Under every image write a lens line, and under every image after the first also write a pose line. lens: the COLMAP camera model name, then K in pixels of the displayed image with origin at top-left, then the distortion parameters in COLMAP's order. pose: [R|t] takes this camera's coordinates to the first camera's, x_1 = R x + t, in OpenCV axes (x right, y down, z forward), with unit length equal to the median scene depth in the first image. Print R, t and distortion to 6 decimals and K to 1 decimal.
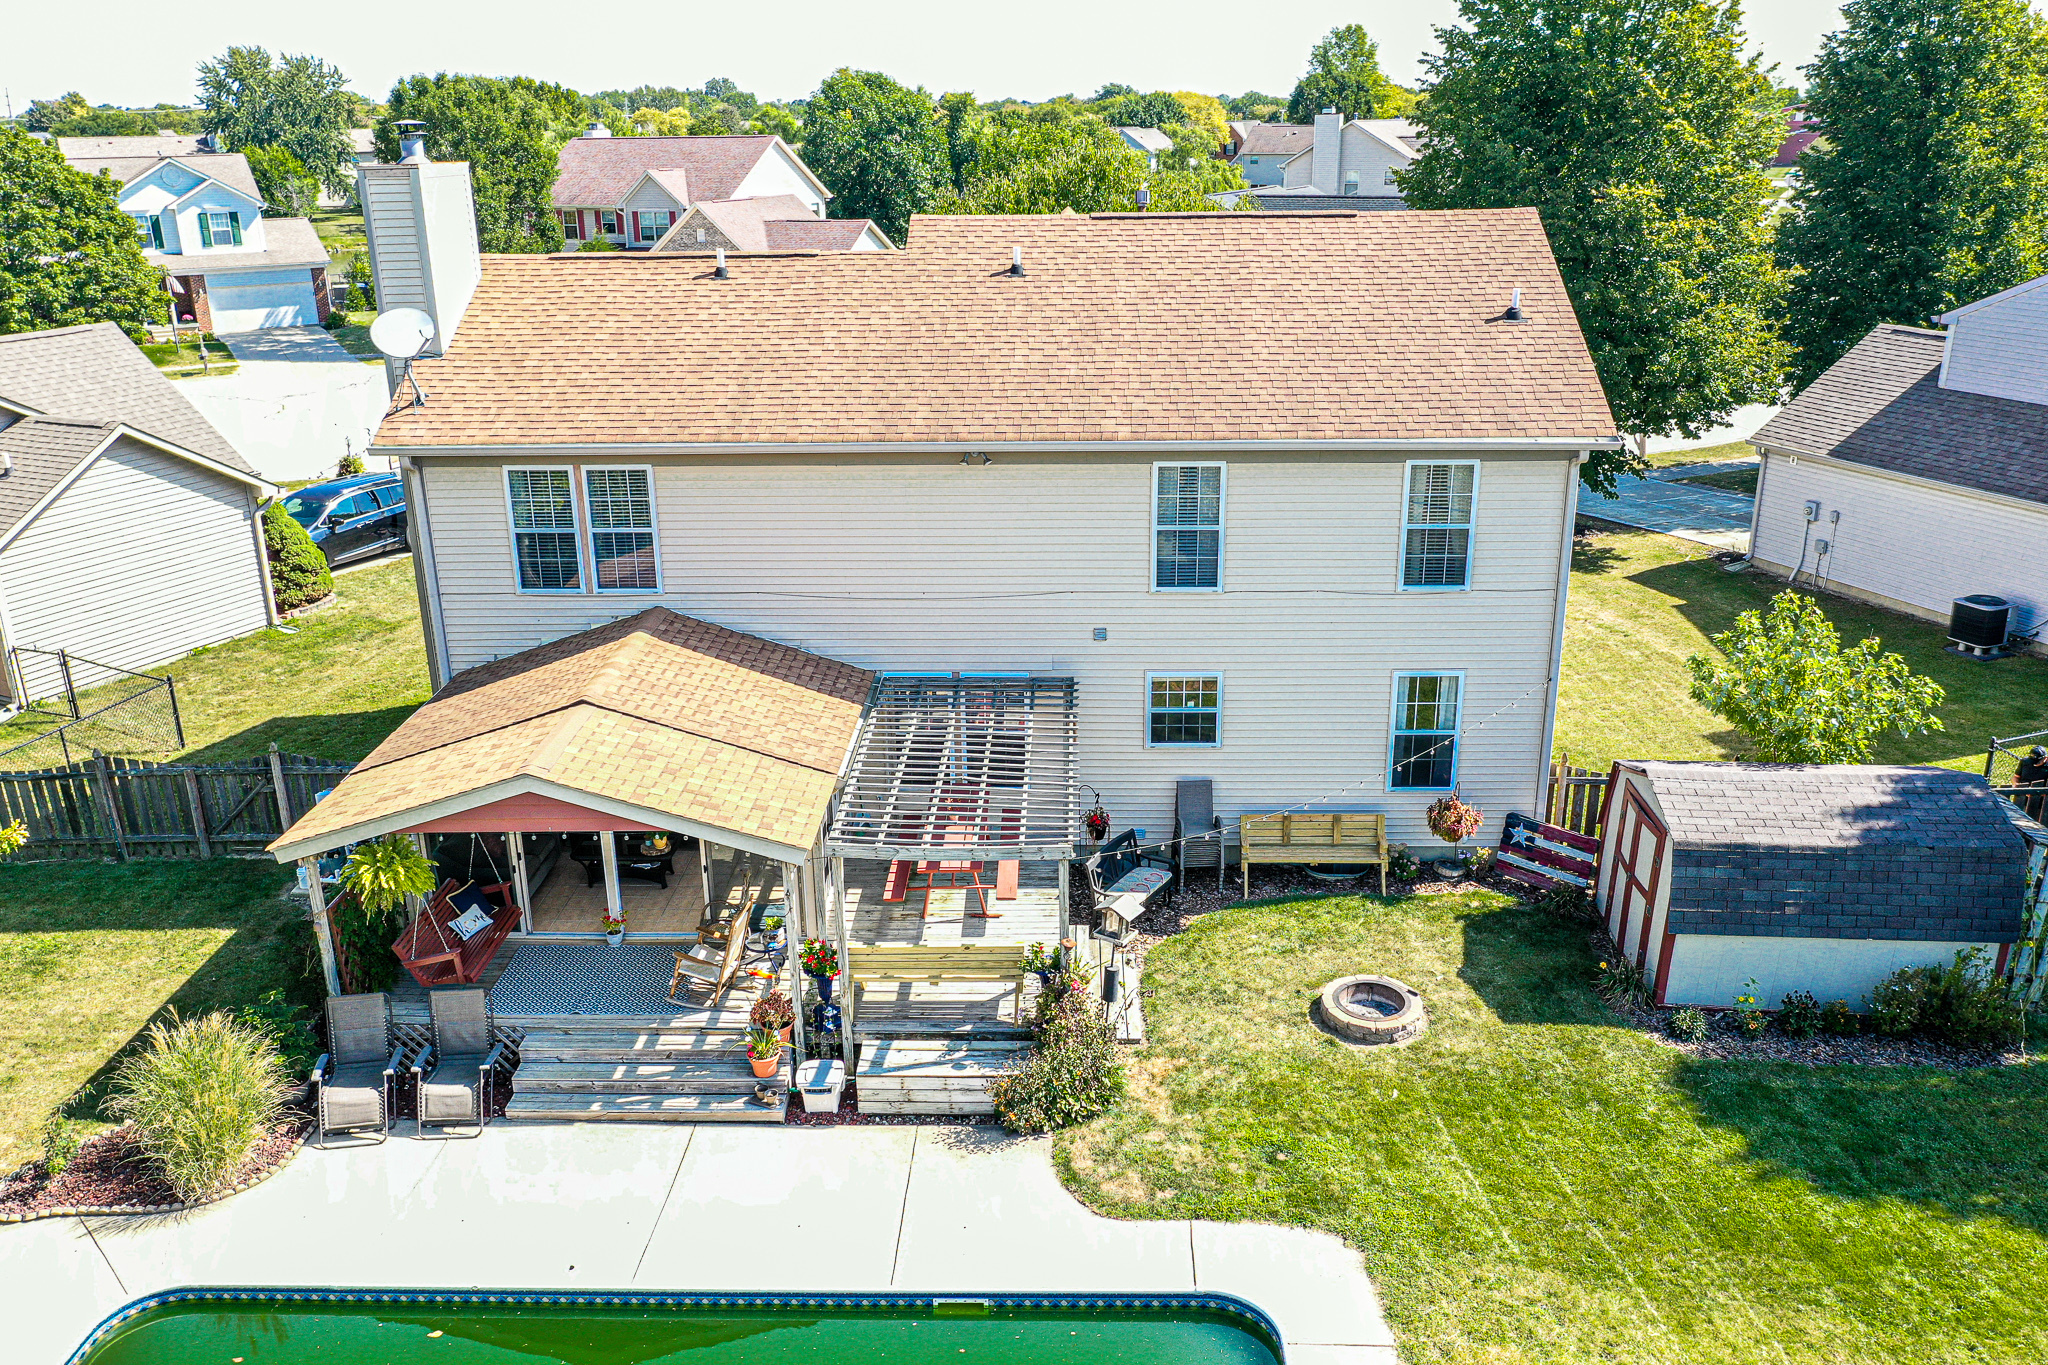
lens RADIAL K [[1612.3, 0, 1023.6], [0, 1612.3, 678.0], [0, 0, 1]] dist [-0.014488, 0.003278]
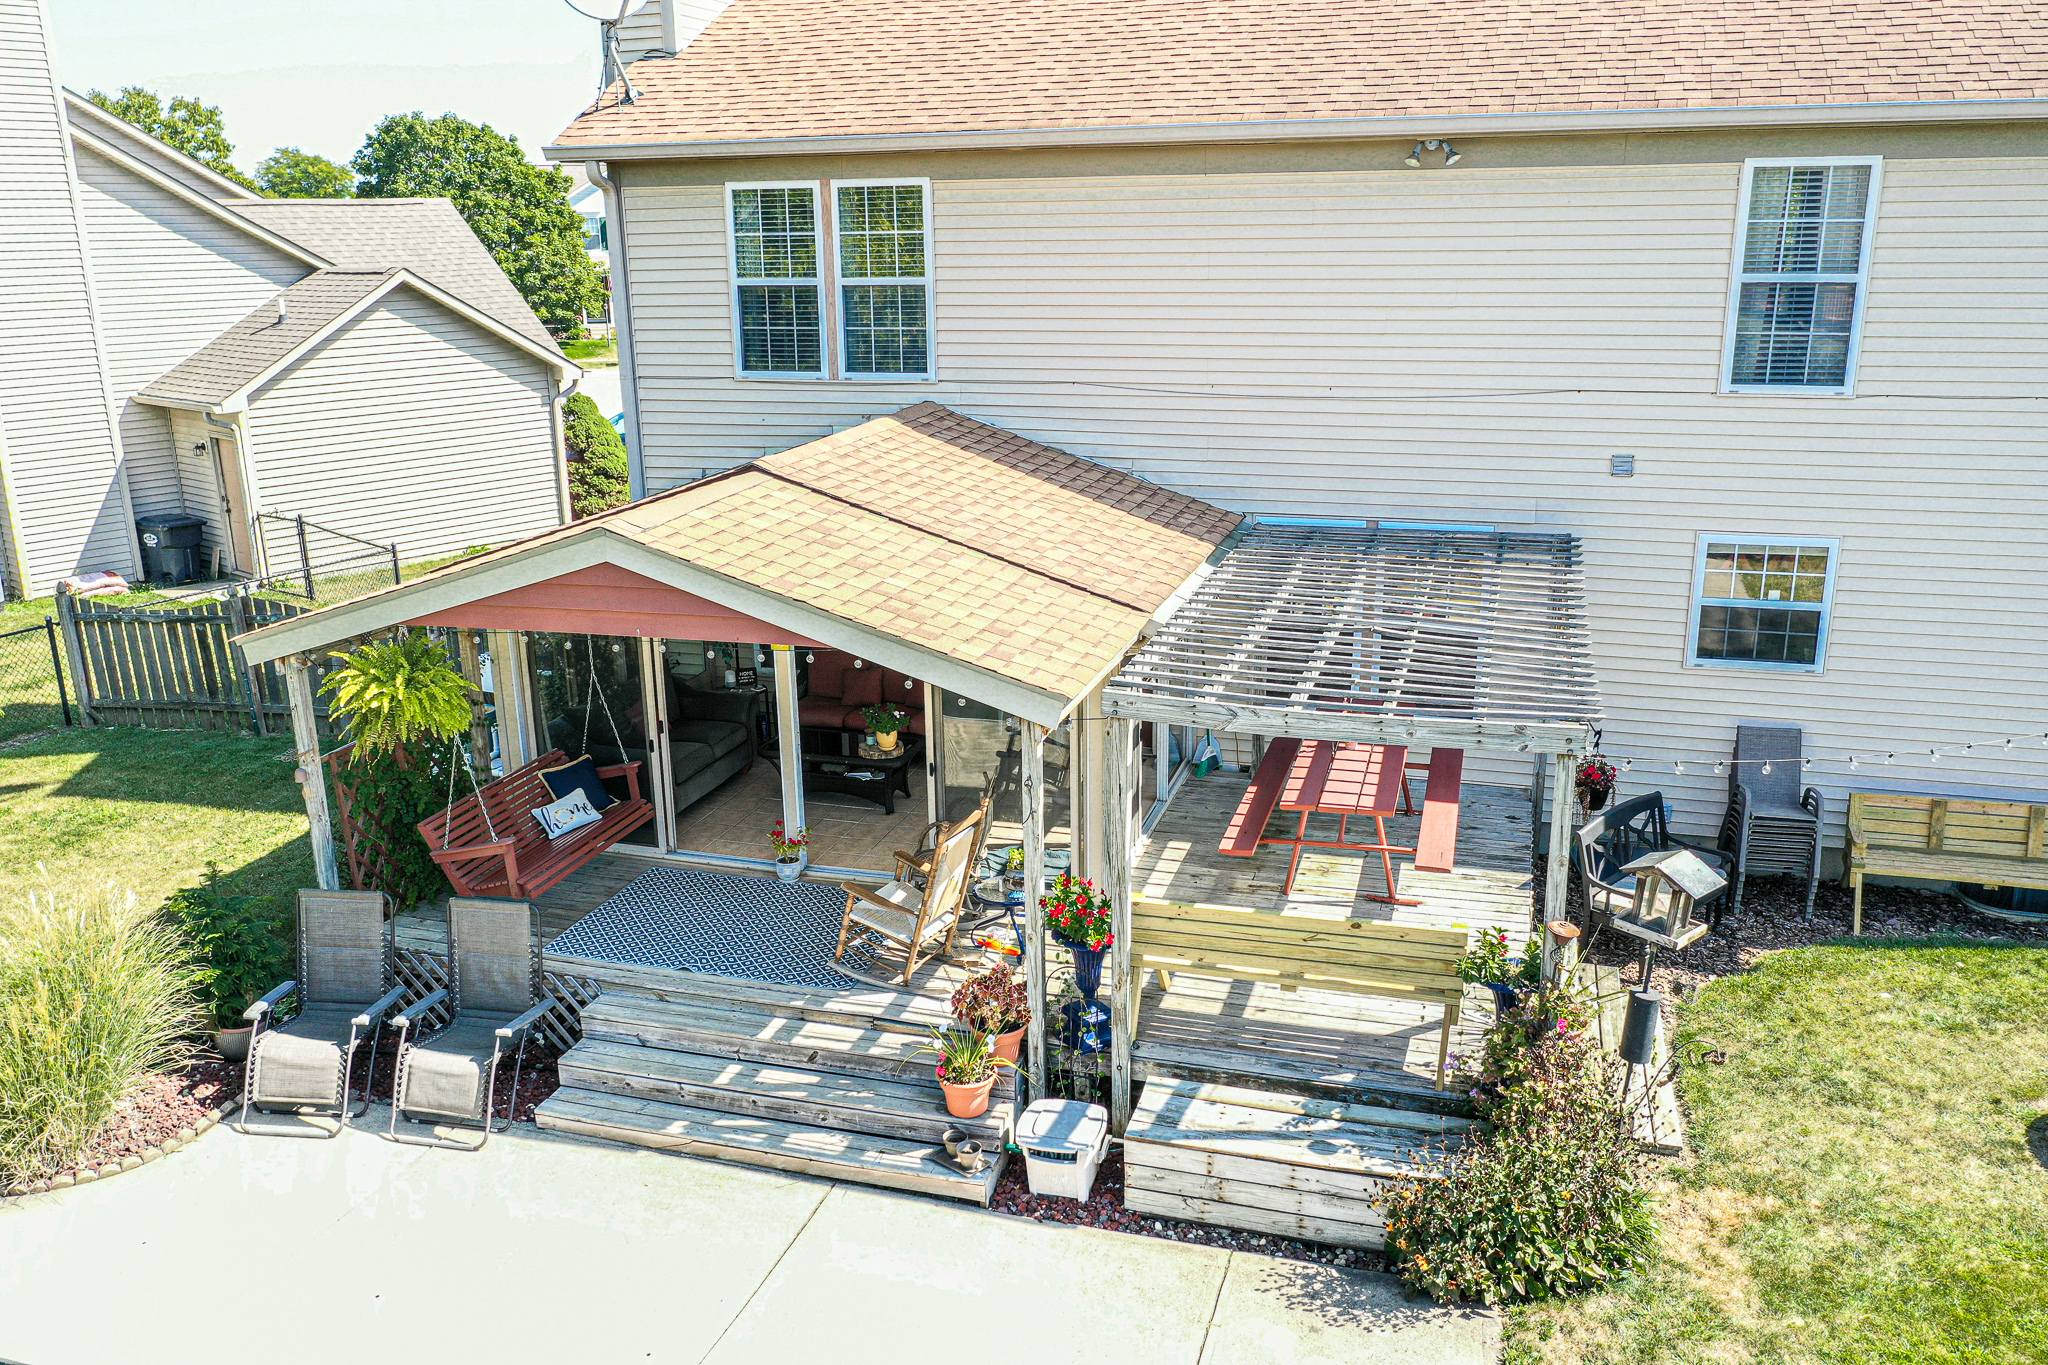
lens RADIAL K [[1612.3, 0, 1025.1], [0, 1612.3, 693.6], [0, 0, 1]] dist [-0.014488, 0.003278]
pose [[0.964851, 0.073374, -0.252345, -0.010704], [-0.084154, 0.995933, -0.032178, 0.103721], [0.248958, 0.052283, 0.967102, 0.403292]]
